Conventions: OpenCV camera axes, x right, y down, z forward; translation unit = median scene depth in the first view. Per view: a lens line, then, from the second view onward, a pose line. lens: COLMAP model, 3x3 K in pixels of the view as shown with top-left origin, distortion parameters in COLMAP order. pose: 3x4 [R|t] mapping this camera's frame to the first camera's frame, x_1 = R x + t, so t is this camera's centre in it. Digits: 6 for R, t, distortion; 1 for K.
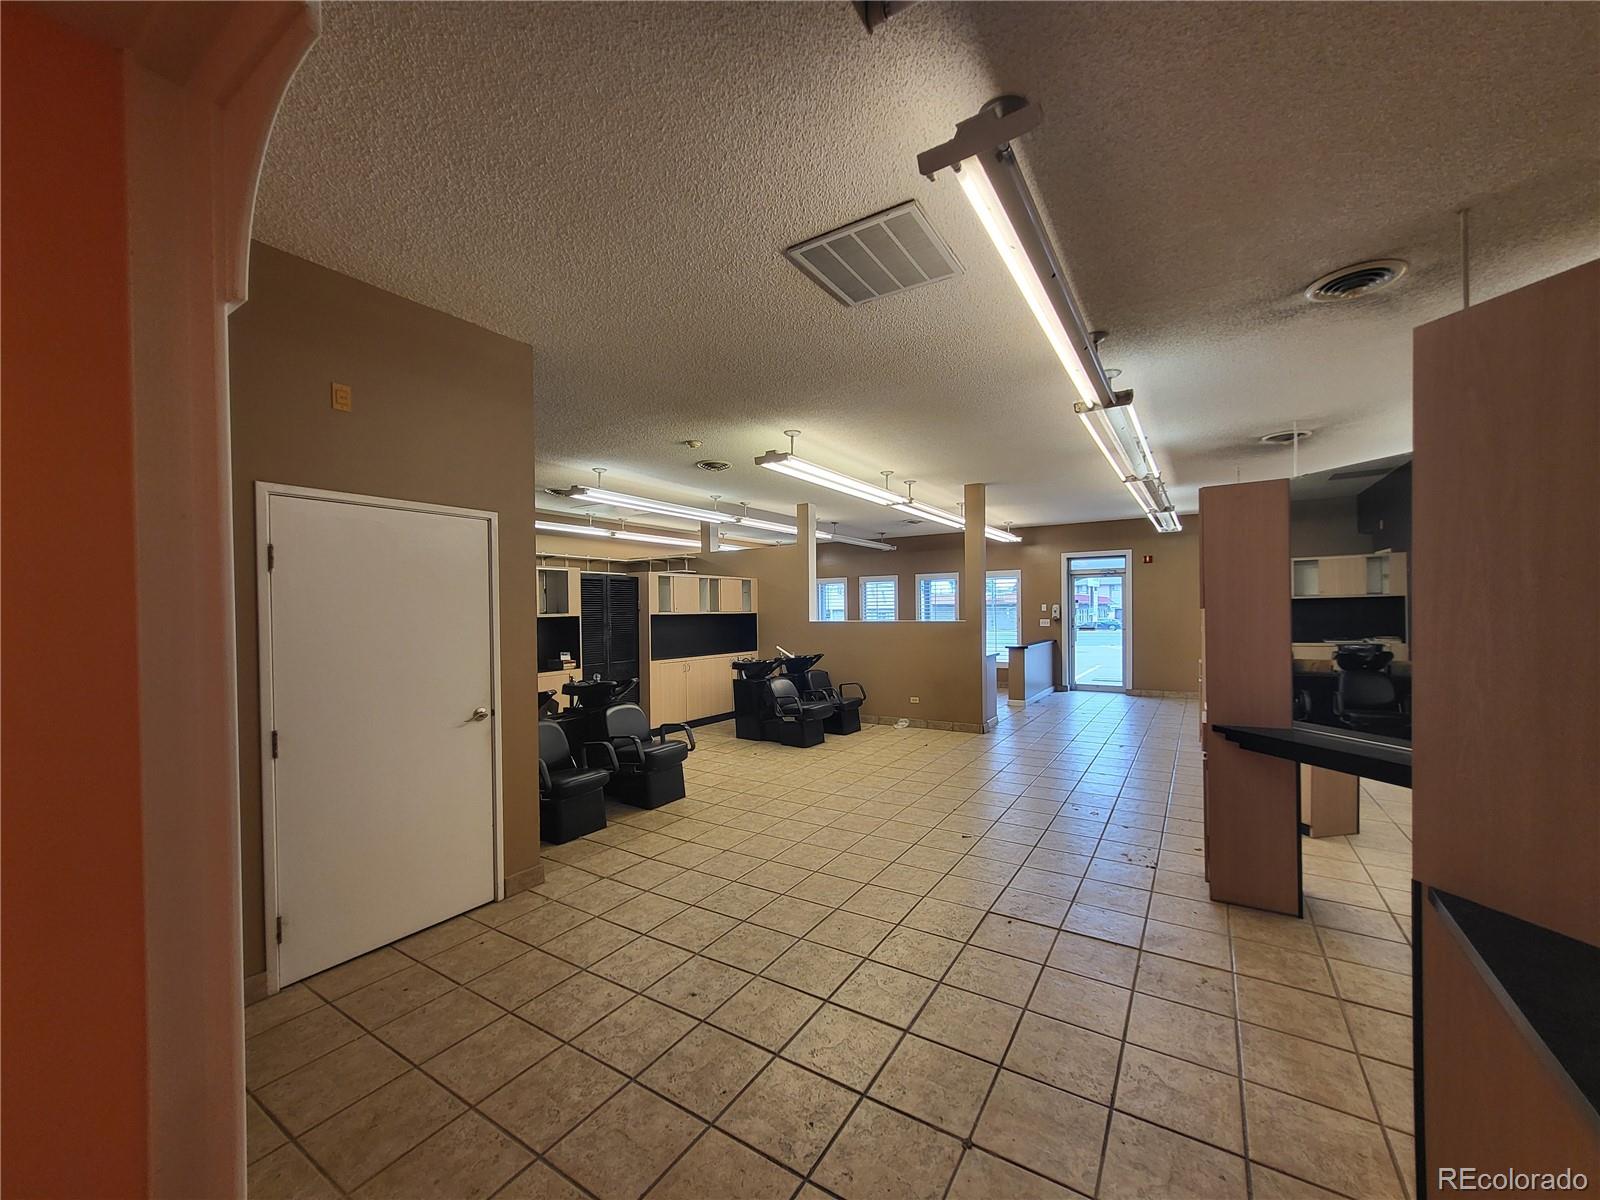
lens RADIAL K [[627.0, 0, 811.9], [0, 627.0, 616.9], [0, 0, 1]] dist [0.003892, -0.000733]
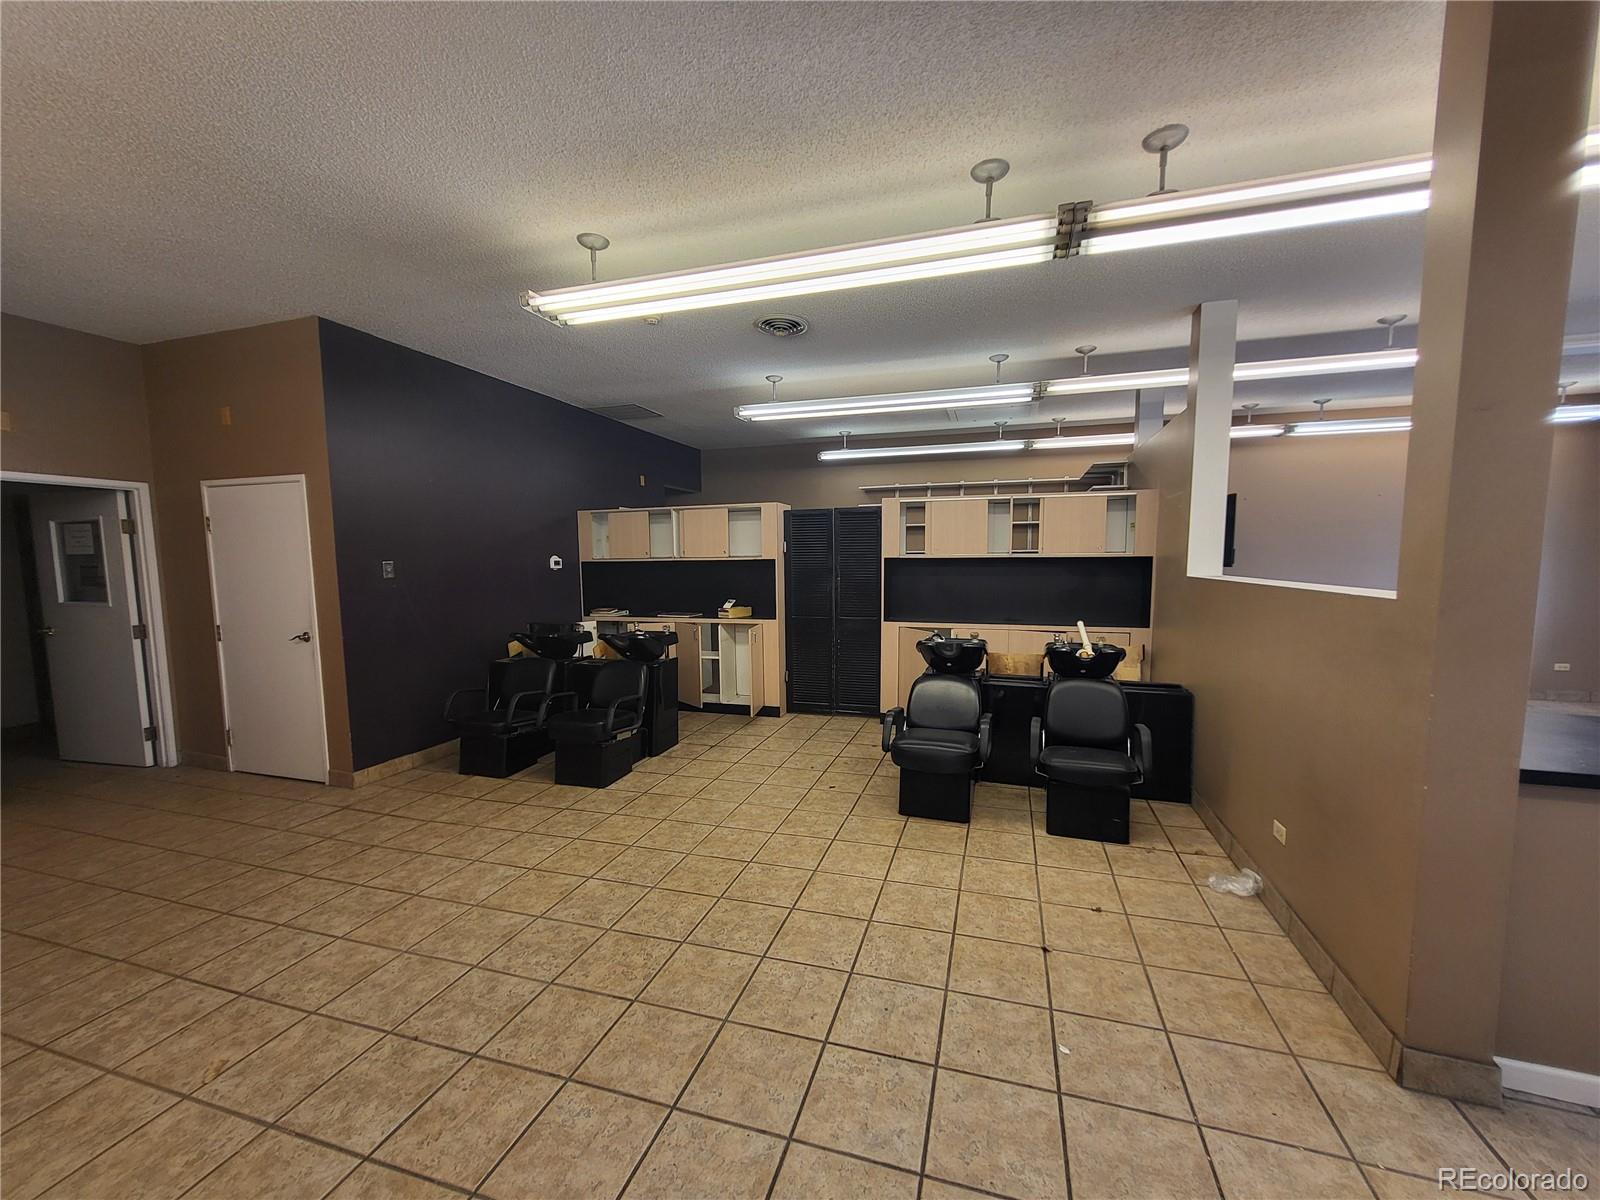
lens RADIAL K [[627.0, 0, 812.9], [0, 627.0, 613.2], [0, 0, 1]] dist [0.003892, -0.000733]
pose [[0.263041, 0.096132, -0.959983, 0.818887], [-0.005283, 0.995152, 0.098206, -0.020681], [0.964770, -0.020761, 0.262274, 1.403197]]
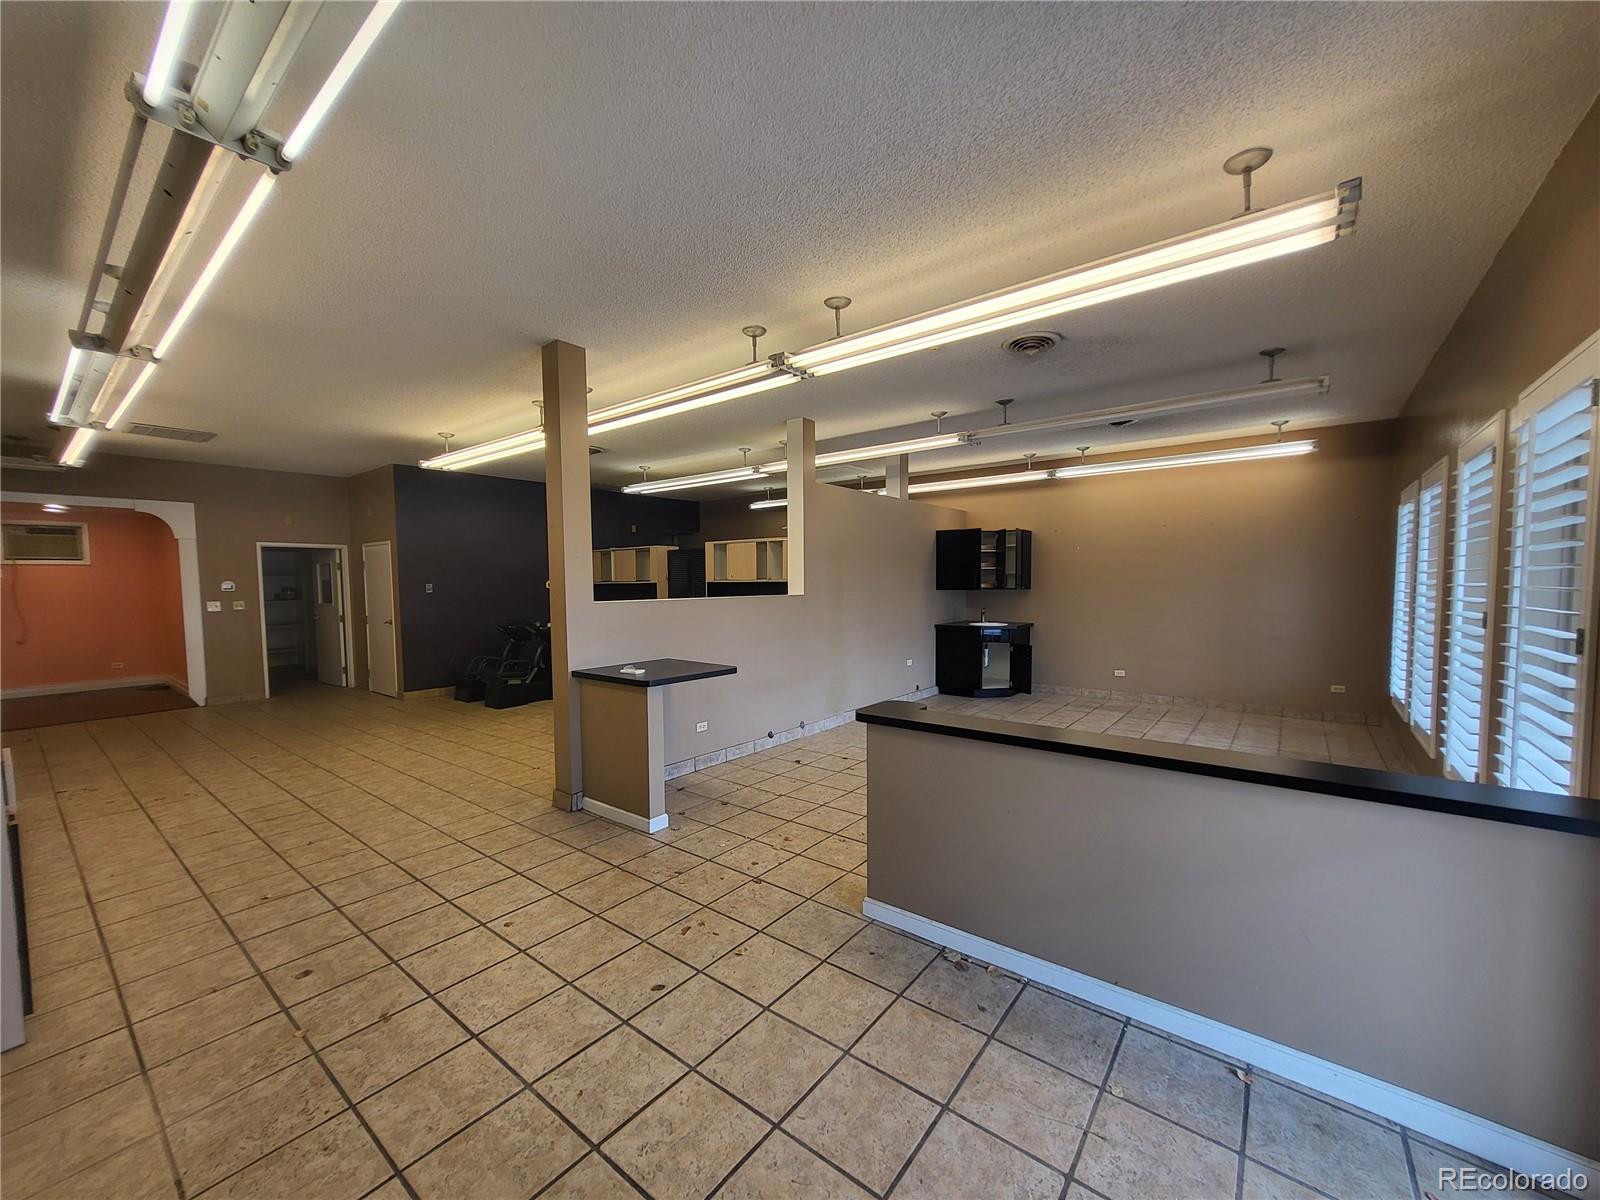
lens RADIAL K [[627.0, 0, 815.6], [0, 627.0, 616.7], [0, 0, 1]] dist [0.003892, -0.000733]
pose [[-0.089611, 0.072786, -0.993314, 1.541818], [-0.000540, 0.997322, 0.073128, -0.044844], [0.995977, 0.007089, -0.089332, 2.472254]]
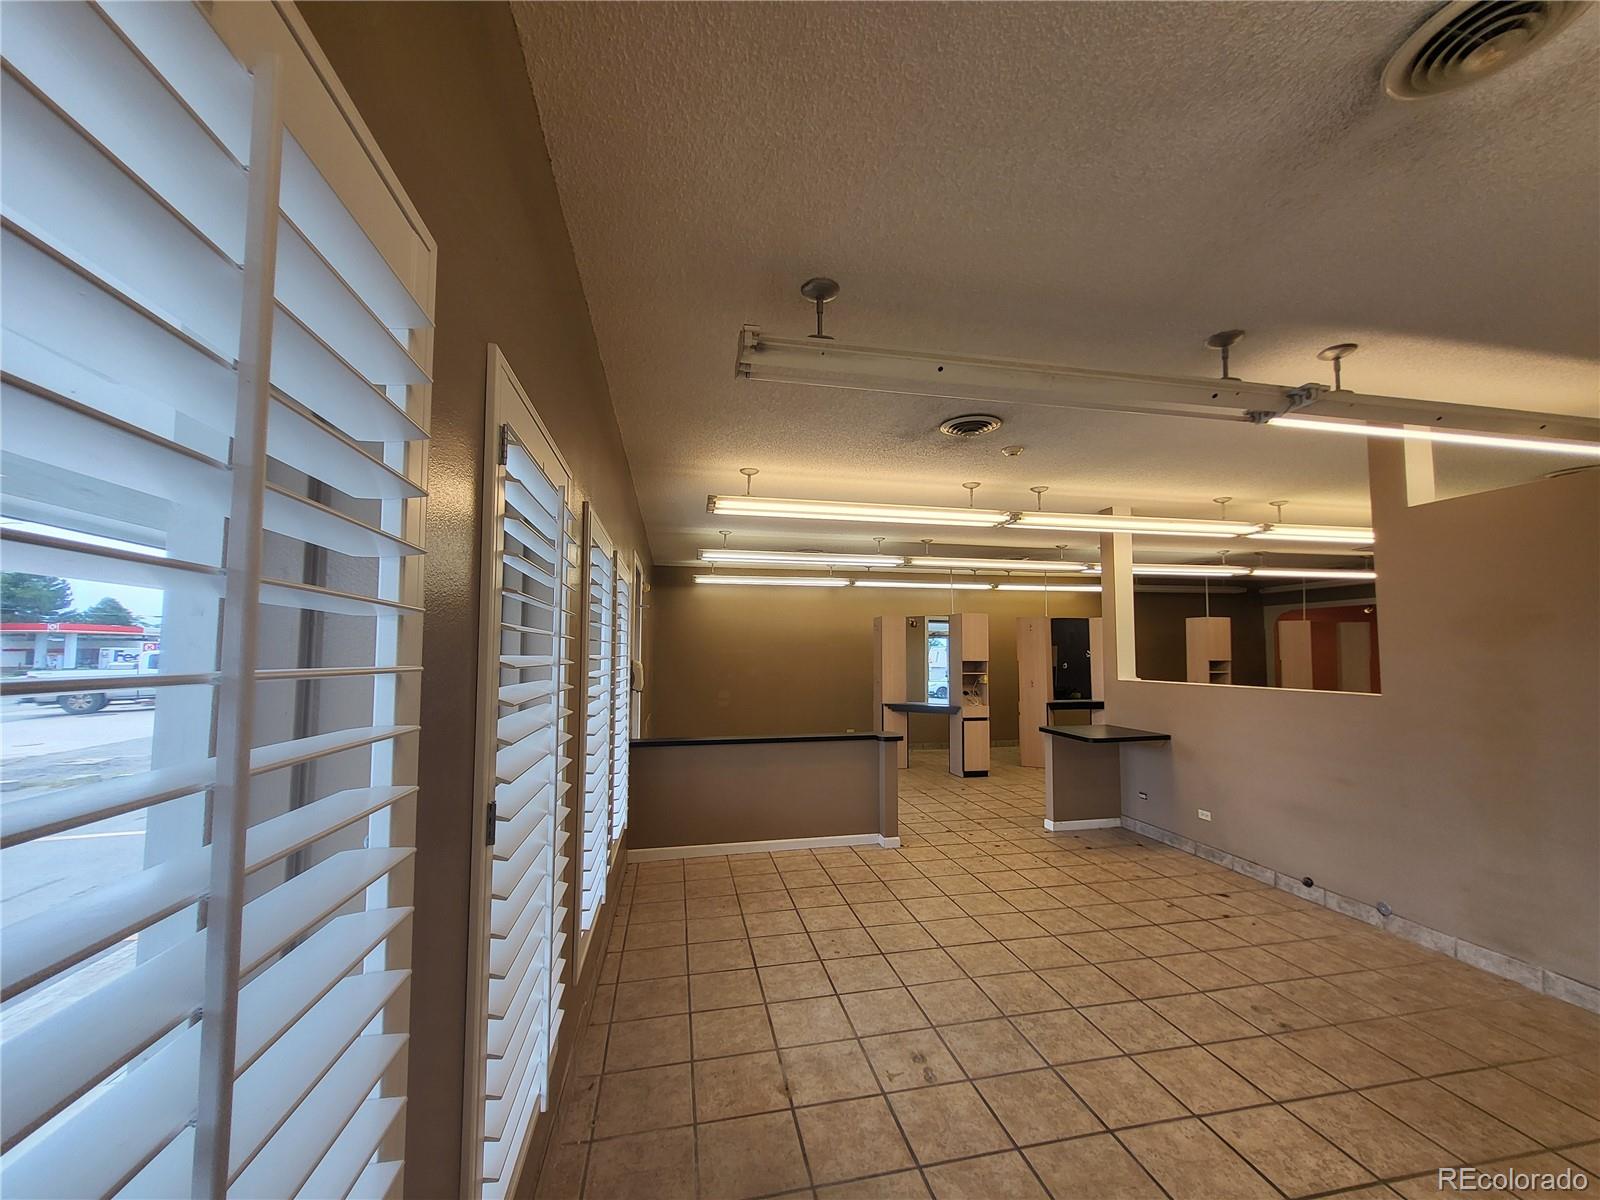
lens RADIAL K [[627.0, 0, 806.0], [0, 627.0, 614.6], [0, 0, 1]] dist [0.003892, -0.000733]
pose [[-0.684925, 0.063706, 0.725823, -0.090712], [0.022310, 0.997537, -0.066501, -0.061078], [-0.728272, -0.029356, -0.684659, 3.588362]]
